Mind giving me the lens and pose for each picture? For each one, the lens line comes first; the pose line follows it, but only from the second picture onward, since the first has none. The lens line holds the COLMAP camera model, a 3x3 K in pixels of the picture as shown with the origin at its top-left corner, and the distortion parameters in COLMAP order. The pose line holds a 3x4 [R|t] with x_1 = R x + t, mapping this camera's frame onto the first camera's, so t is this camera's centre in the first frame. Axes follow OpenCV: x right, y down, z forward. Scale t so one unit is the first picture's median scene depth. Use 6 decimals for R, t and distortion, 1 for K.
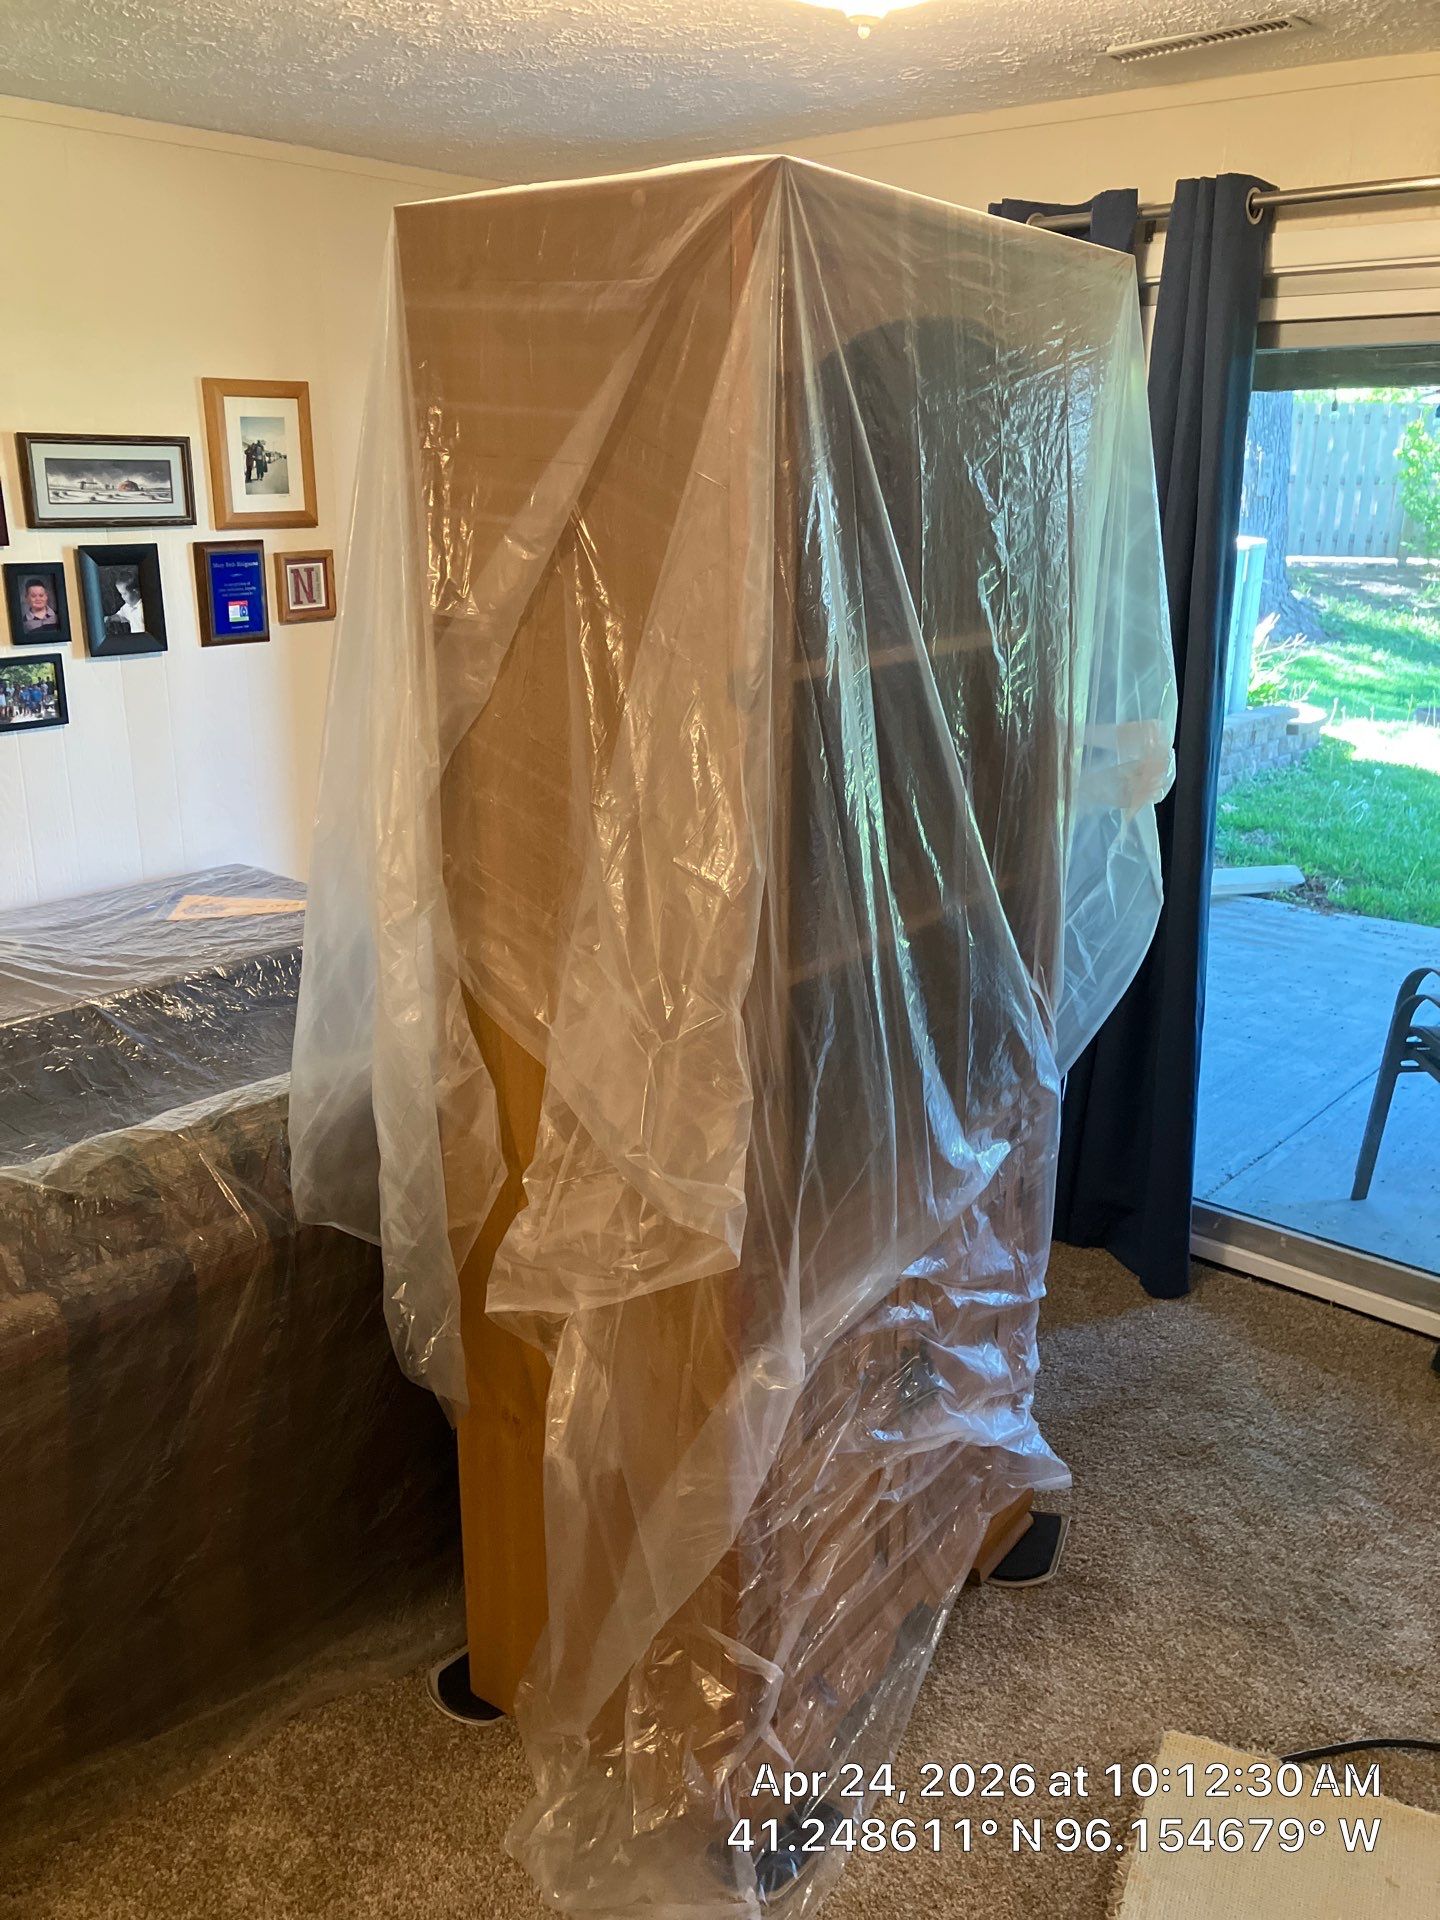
lens RADIAL K [[1580.2, 0, 718.3], [0, 1580.2, 974.2], [0, 0, 1]] dist [0.004214, 0.005314]
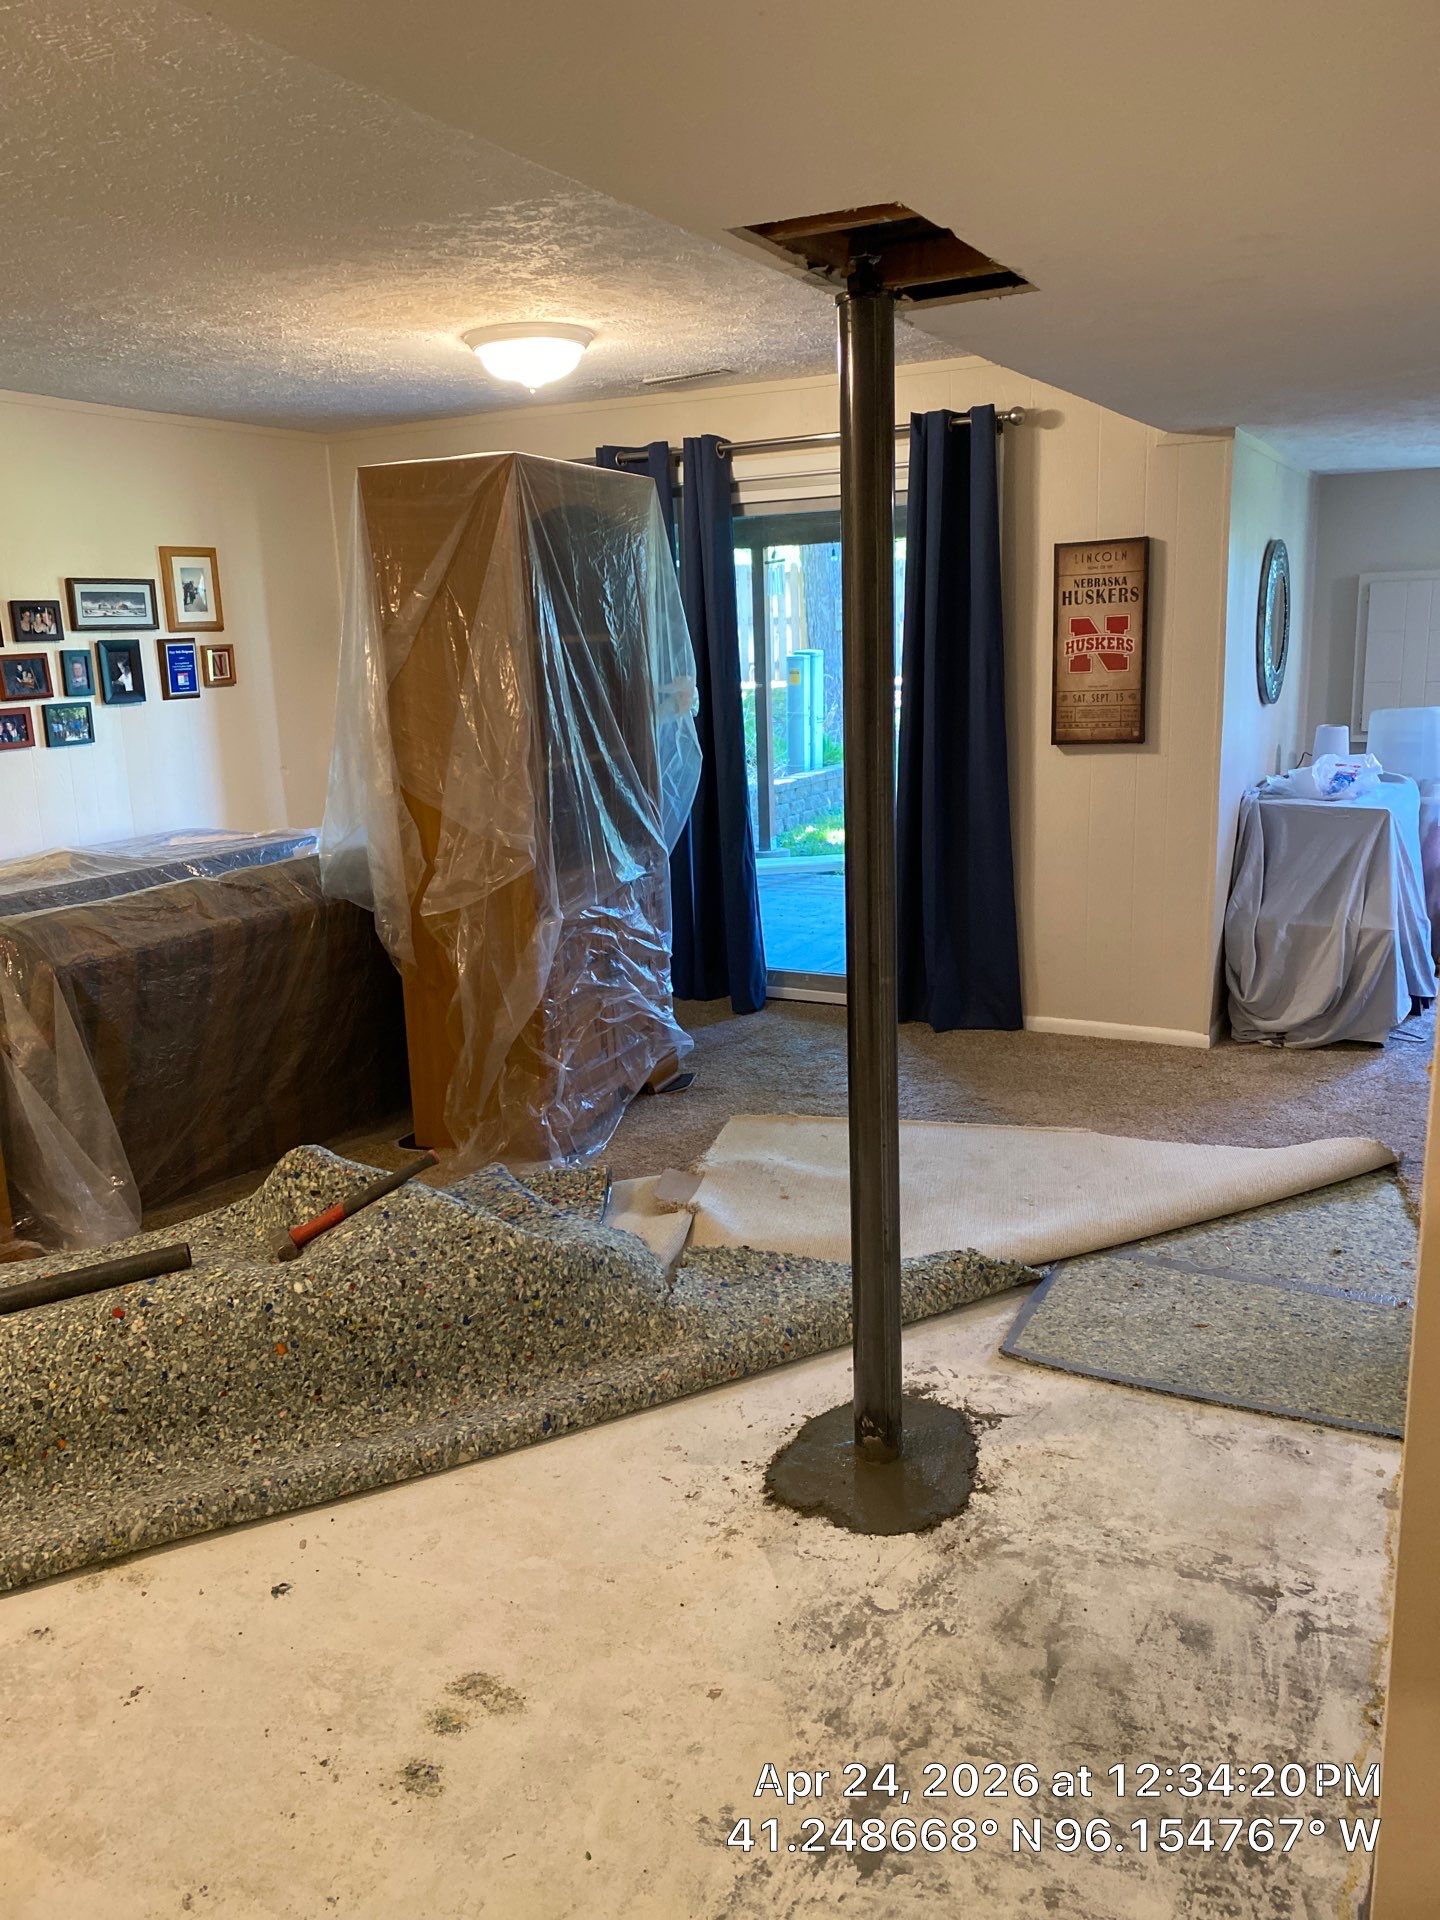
lens RADIAL K [[1416.7, 0, 714.1], [0, 1416.7, 932.1], [0, 0, 1]] dist [0.068475, -0.138141]
pose [[0.976063, -0.083899, 0.200654, -0.085211], [0.103787, 0.990453, -0.090728, 0.264586], [-0.191127, 0.109381, 0.975452, -0.640742]]
